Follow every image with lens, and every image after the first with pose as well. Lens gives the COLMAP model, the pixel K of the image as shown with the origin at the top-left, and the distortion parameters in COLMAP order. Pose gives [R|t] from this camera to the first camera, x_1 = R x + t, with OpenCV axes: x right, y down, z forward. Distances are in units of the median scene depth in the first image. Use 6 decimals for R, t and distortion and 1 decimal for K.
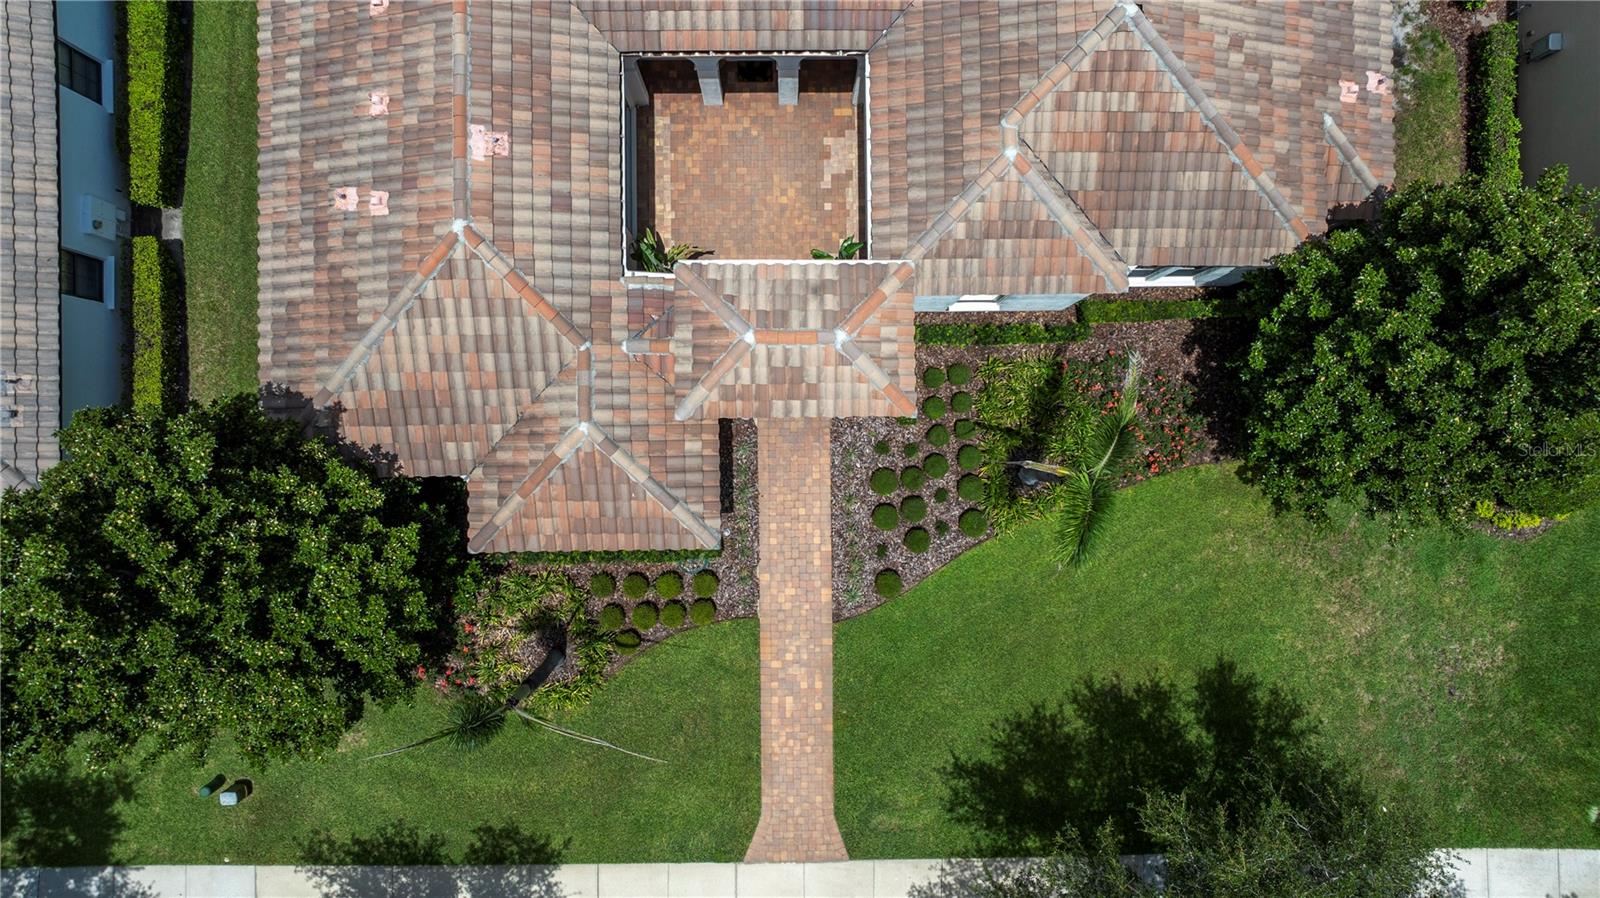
lens RADIAL K [[1111.6, 0, 807.4], [0, 1111.6, 433.3], [0, 0, 1]] dist [-0.001915, -0.006105]
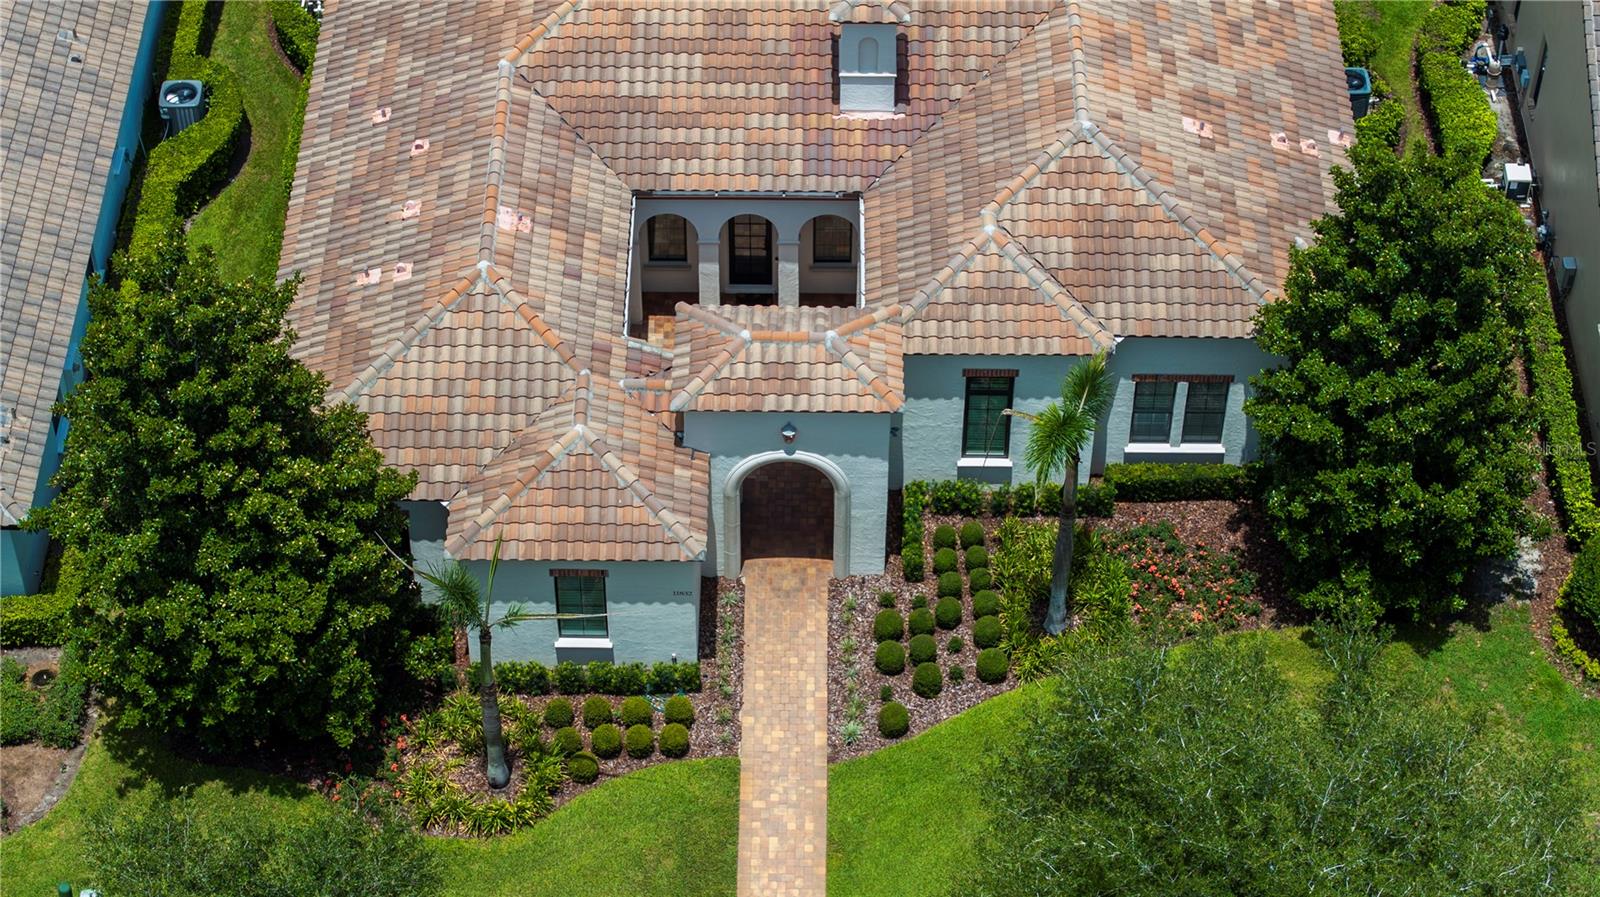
lens RADIAL K [[3277.5, 0, 800.0], [0, 3277.5, 448.5], [0, 0, 1]] dist [0.005911, 0.192398]
pose [[0.999643, 0.003949, -0.026433, 0.066408], [-0.020786, 0.736547, -0.676066, 1.668378], [0.016799, 0.676374, 0.736366, -0.983002]]
